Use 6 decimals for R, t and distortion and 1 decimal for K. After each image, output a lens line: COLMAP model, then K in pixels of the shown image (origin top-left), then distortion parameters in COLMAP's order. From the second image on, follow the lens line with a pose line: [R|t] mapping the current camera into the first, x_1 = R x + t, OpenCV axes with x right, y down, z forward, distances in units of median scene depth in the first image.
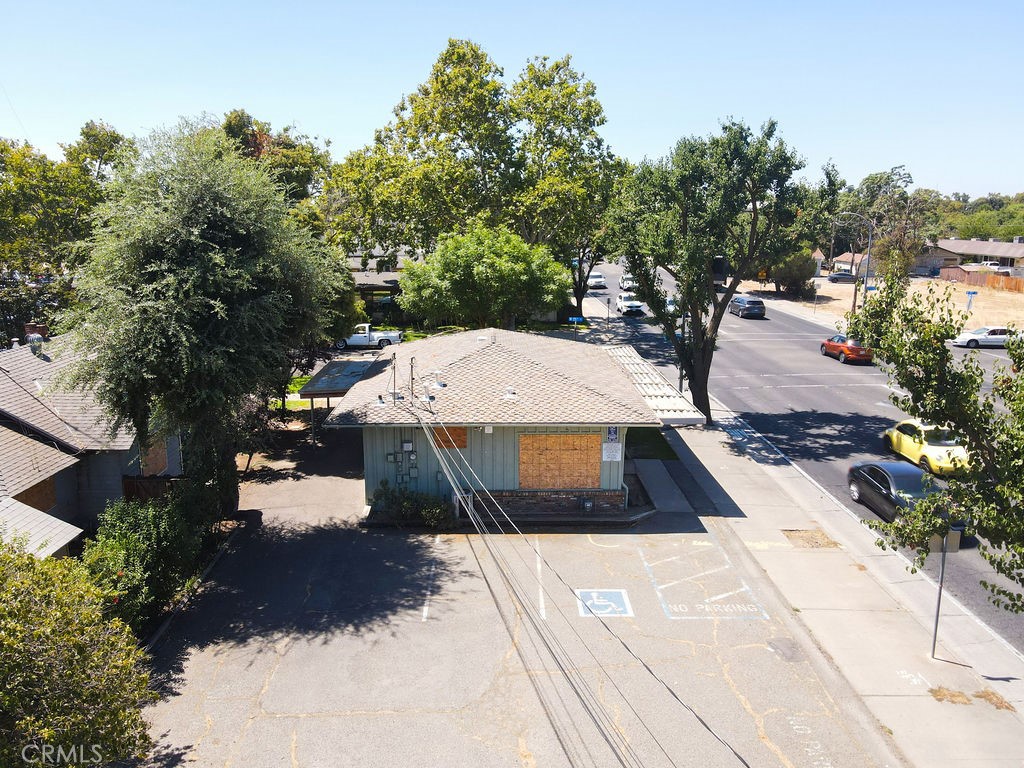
lens RADIAL K [[747.6, 0, 521.3], [0, 747.6, 384.9], [0, 0, 1]] dist [0.013637, 0.005076]
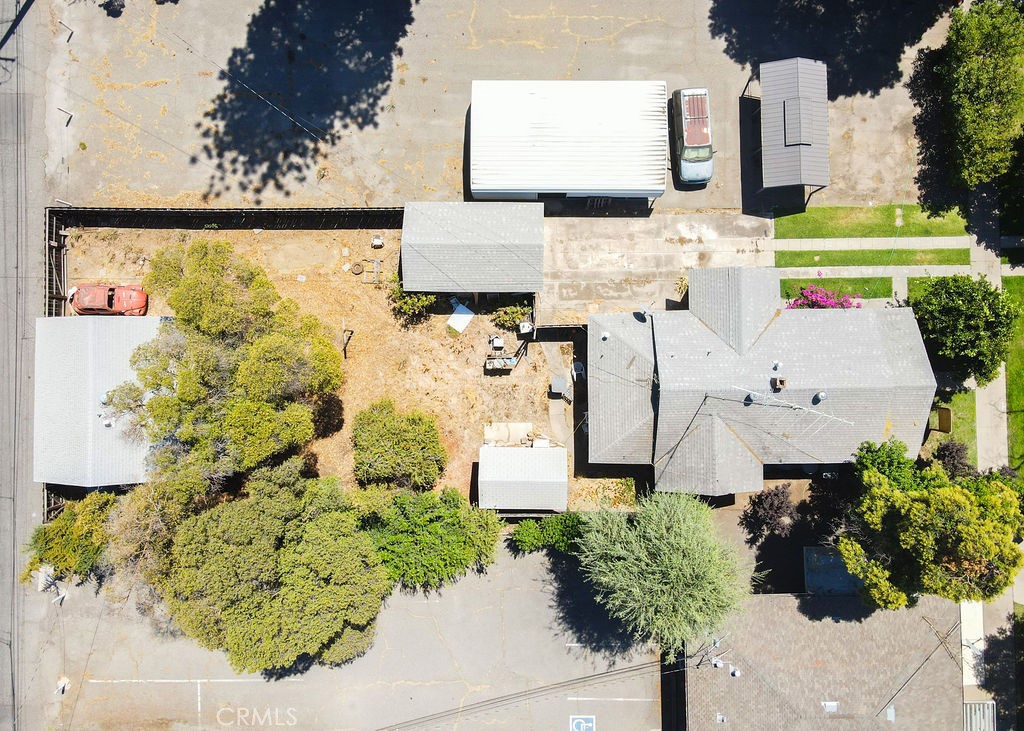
lens RADIAL K [[767.6, 0, 515.7], [0, 767.6, 356.3], [0, 0, 1]] dist [0.010088, 0.012965]
pose [[-0.015512, 0.999266, -0.035031, -0.544059], [-0.211134, 0.030972, 0.976966, -1.150870], [0.977334, 0.022551, 0.210498, 0.191890]]
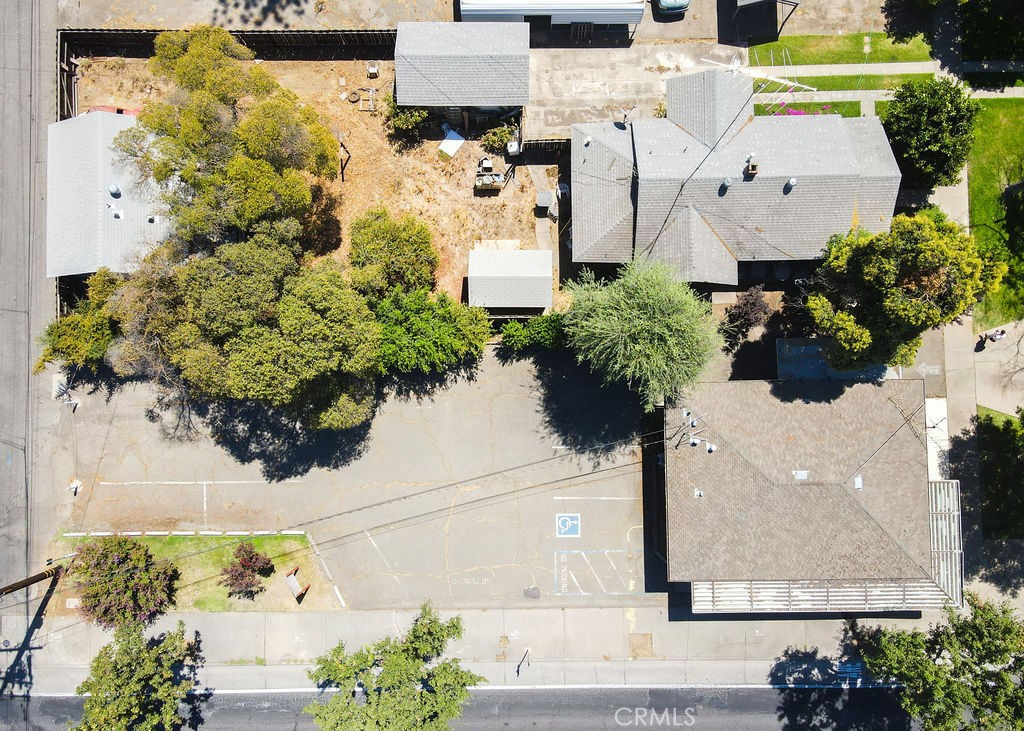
lens RADIAL K [[736.8, 0, 510.3], [0, 736.8, 360.7], [0, 0, 1]] dist [0.028068, -0.009863]
pose [[-0.012826, 0.998856, -0.046063, -0.177210], [-0.210347, 0.042341, 0.976709, -1.160823], [0.977543, 0.022216, 0.209564, 0.208135]]
